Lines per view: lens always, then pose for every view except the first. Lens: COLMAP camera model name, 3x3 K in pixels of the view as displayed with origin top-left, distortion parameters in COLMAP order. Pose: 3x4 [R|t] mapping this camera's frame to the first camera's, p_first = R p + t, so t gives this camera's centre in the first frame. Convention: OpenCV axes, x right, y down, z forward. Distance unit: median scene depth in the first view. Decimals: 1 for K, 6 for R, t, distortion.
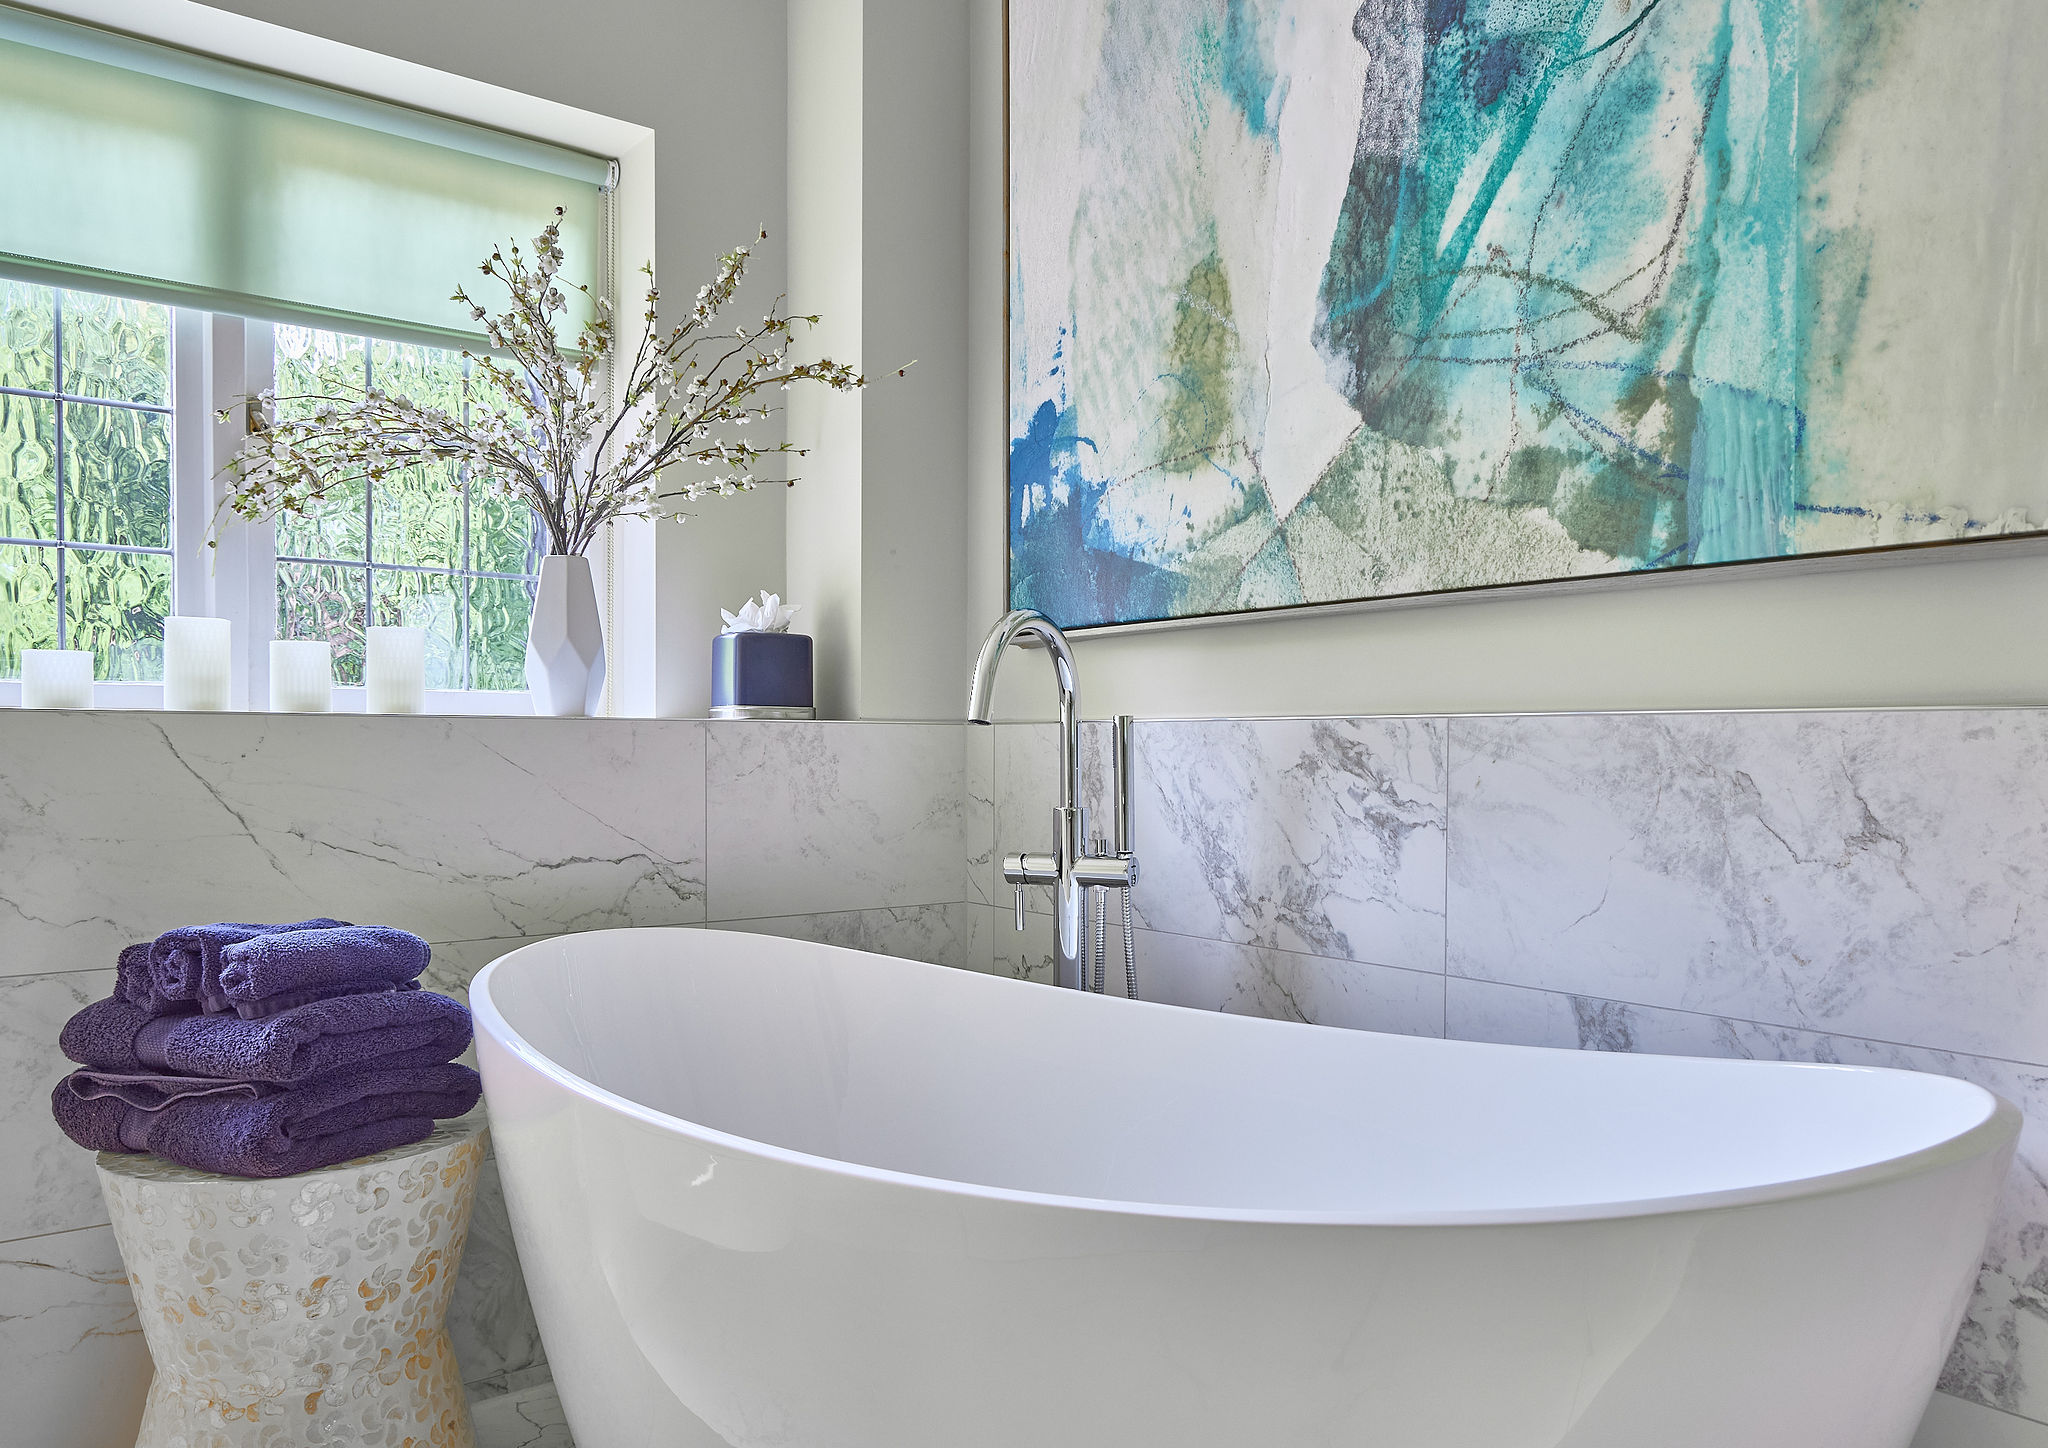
lens RADIAL K [[1451.6, 0, 1056.8], [0, 1451.6, 769.1], [0, 0, 1]] dist [0.004696, -0.004886]
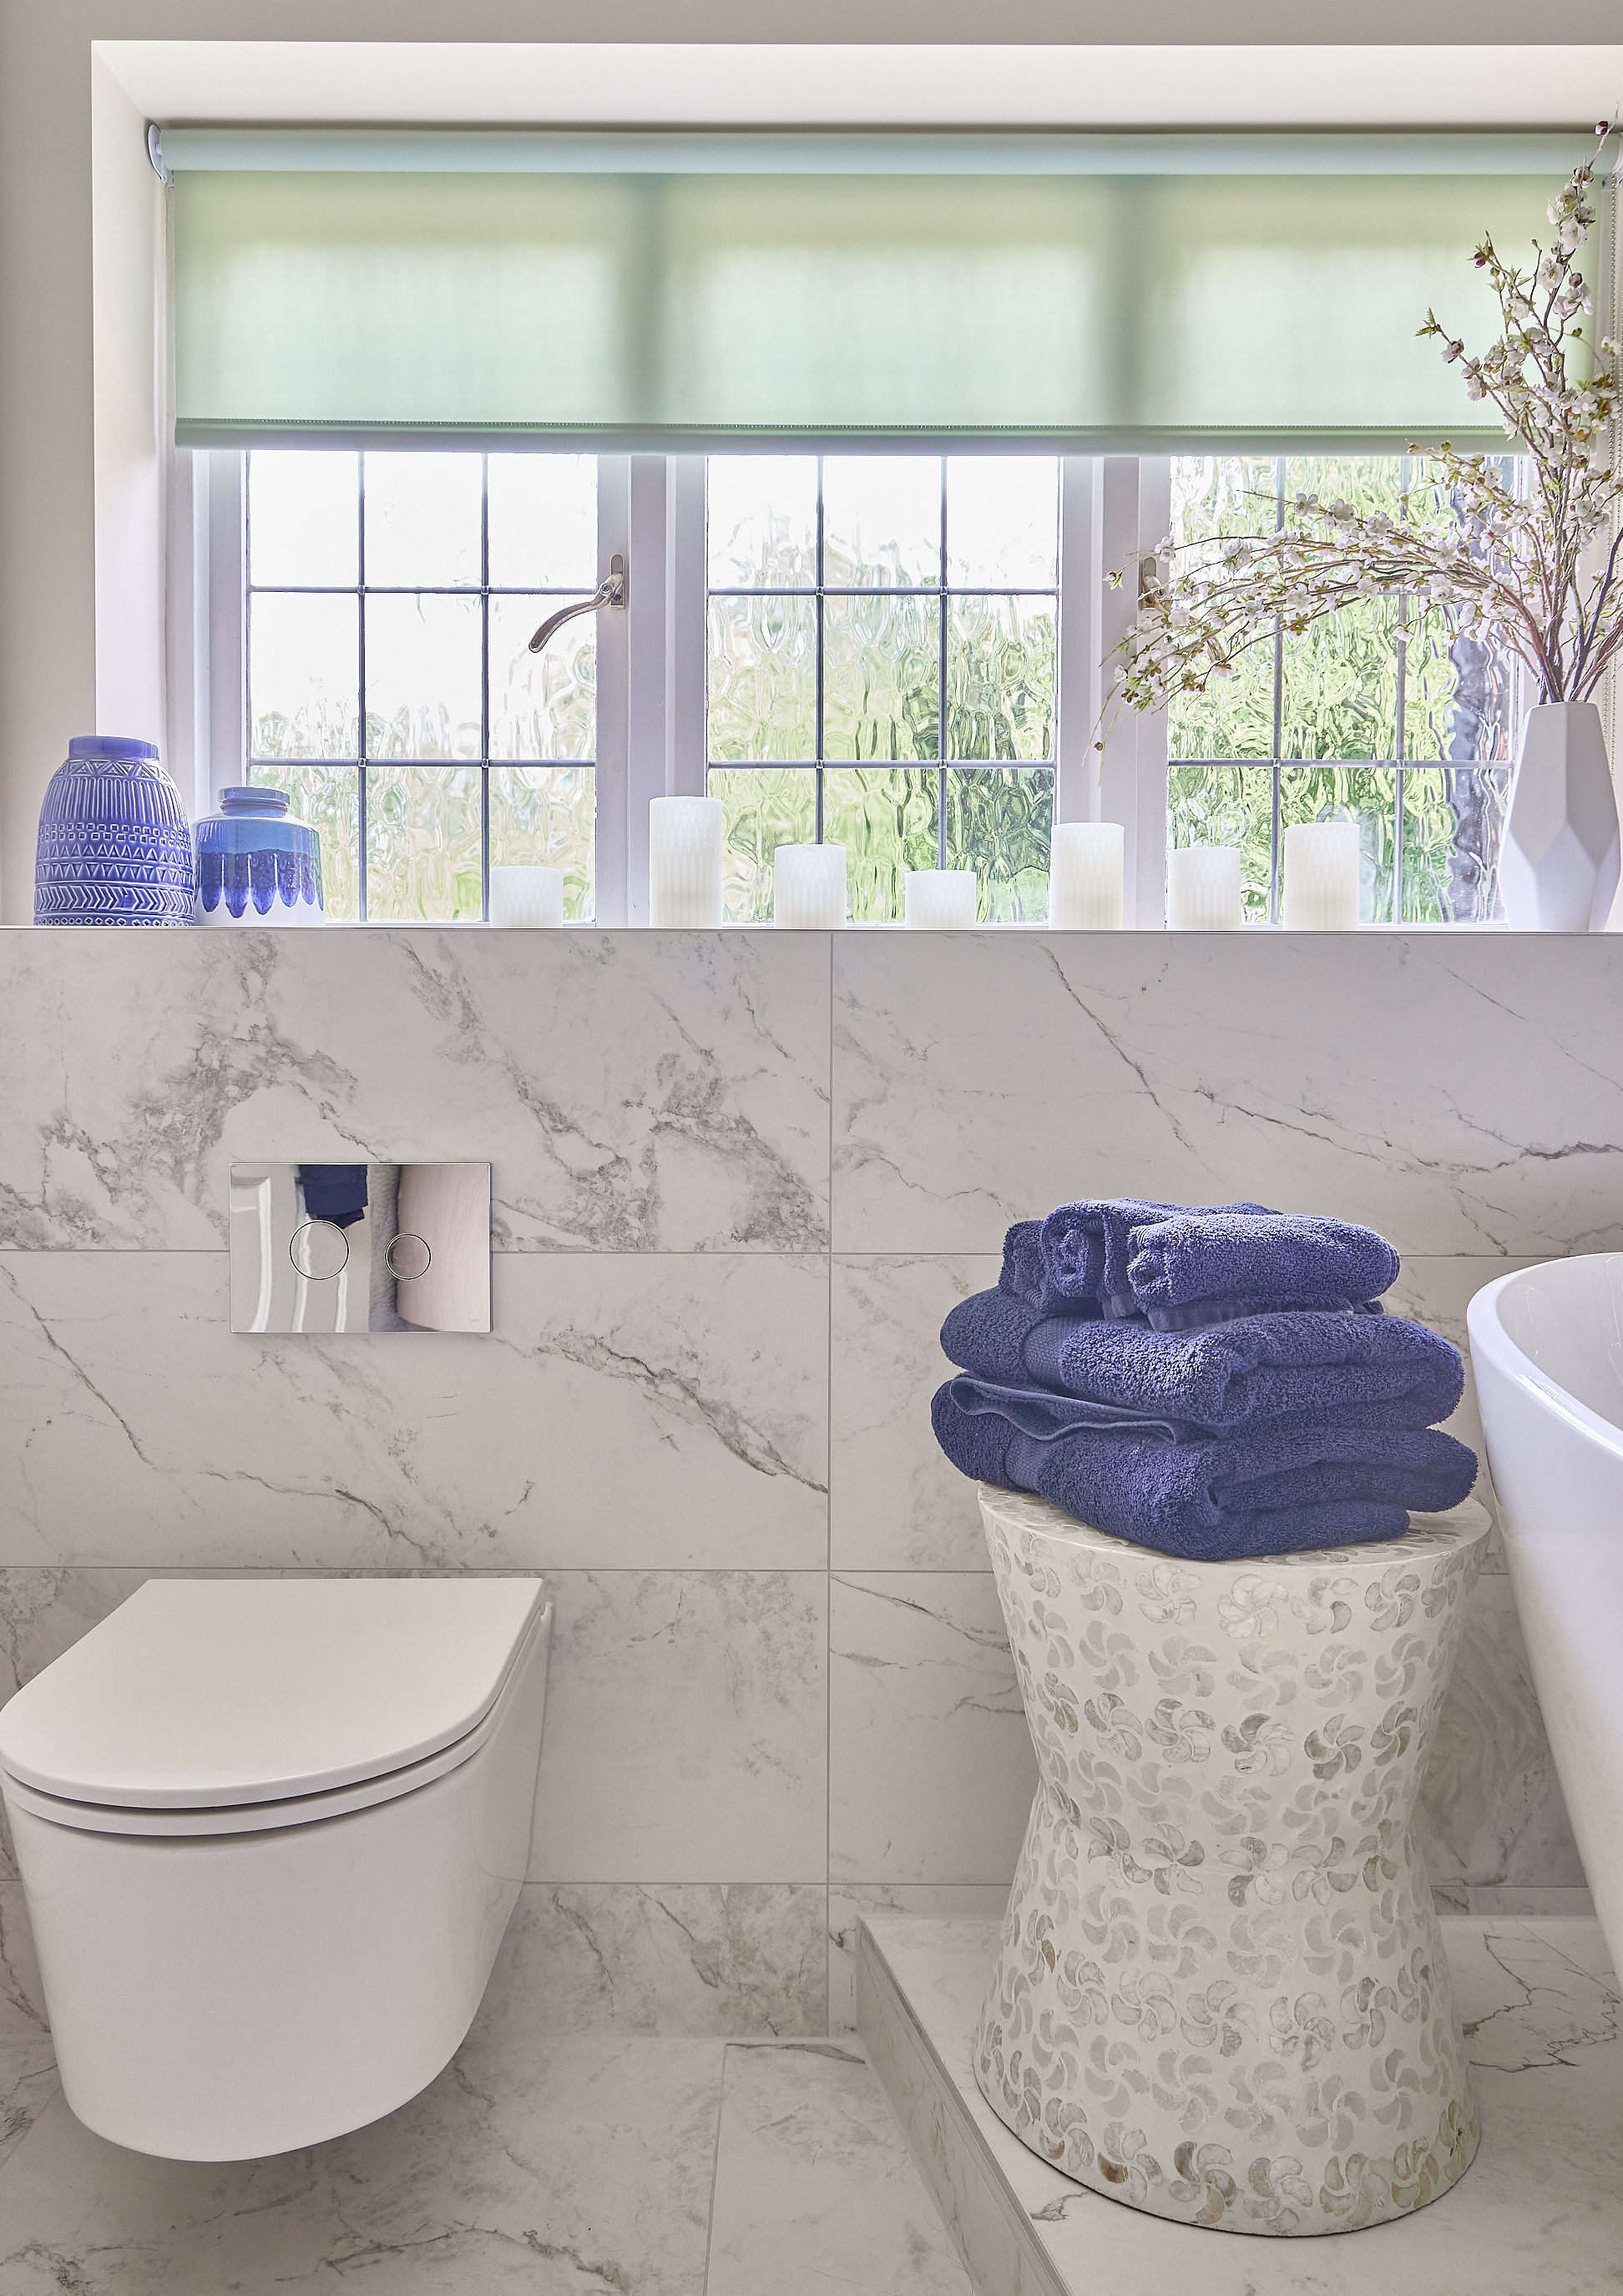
lens RADIAL K [[1676.2, 0, 809.7], [0, 1676.2, 1123.1], [0, 0, 1]] dist [0.001952, -0.005839]
pose [[0.784186, 0.019279, -0.620227, -0.142436], [-0.010994, 0.999792, 0.017177, 0.044876], [0.620429, -0.006651, 0.784235, 0.191423]]
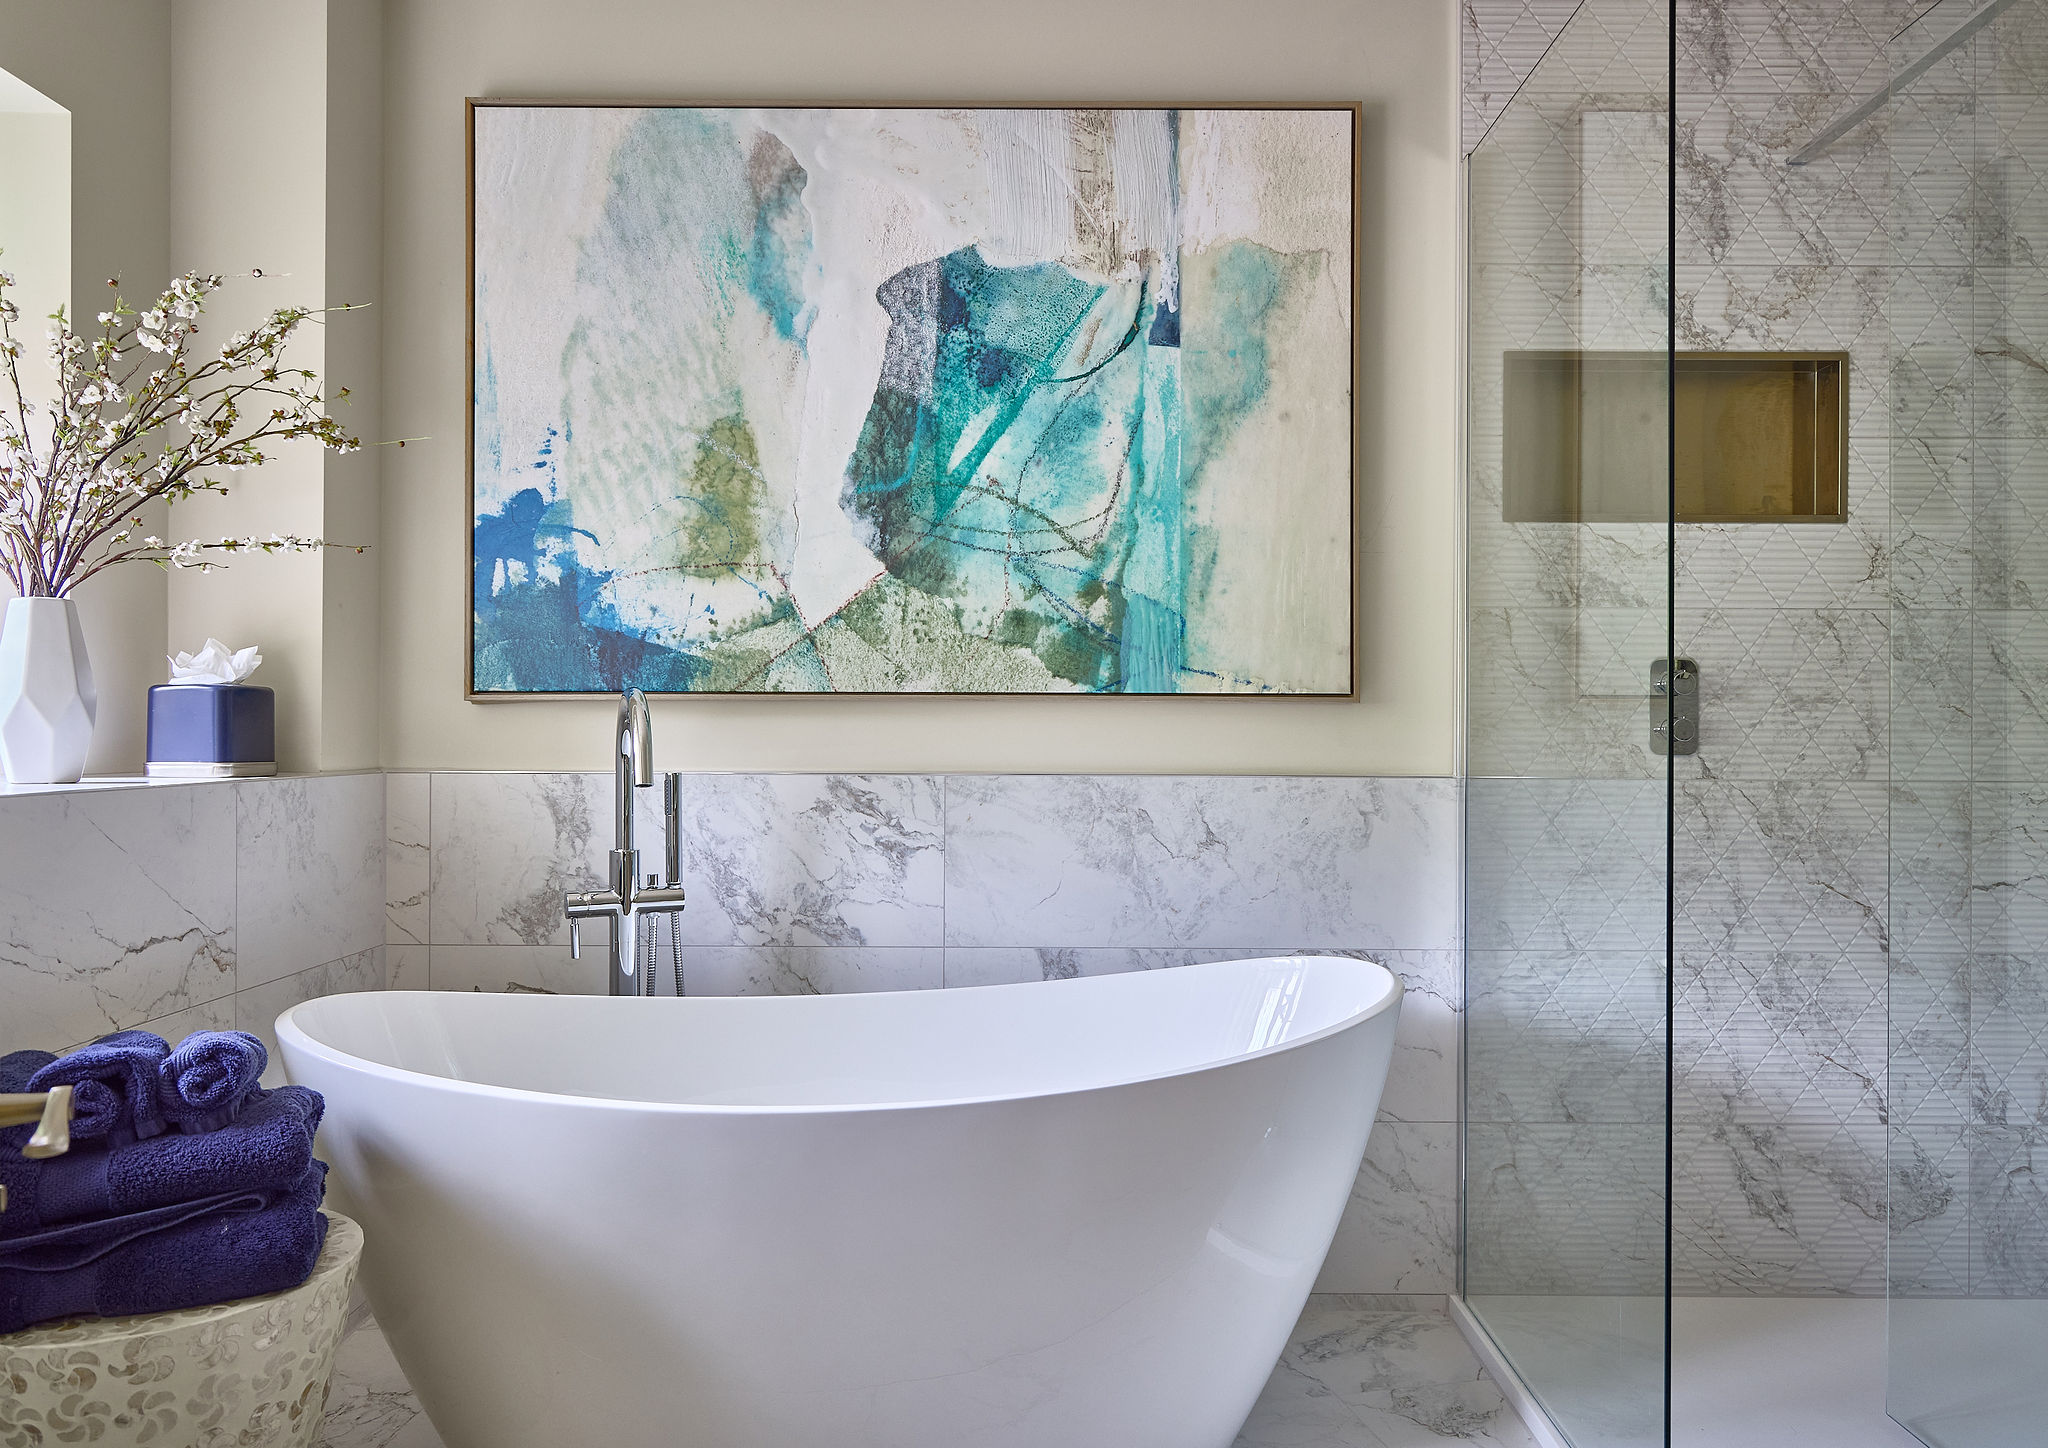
lens RADIAL K [[1468.5, 0, 1024.0], [0, 1468.5, 724.0], [0, 0, 1]] dist [0.007894, -0.008401]
pose [[0.620343, 0.000348, 0.784330, -0.770026], [0.010362, 0.999909, -0.008639, -0.065959], [-0.784262, 0.013486, 0.620283, -0.008188]]
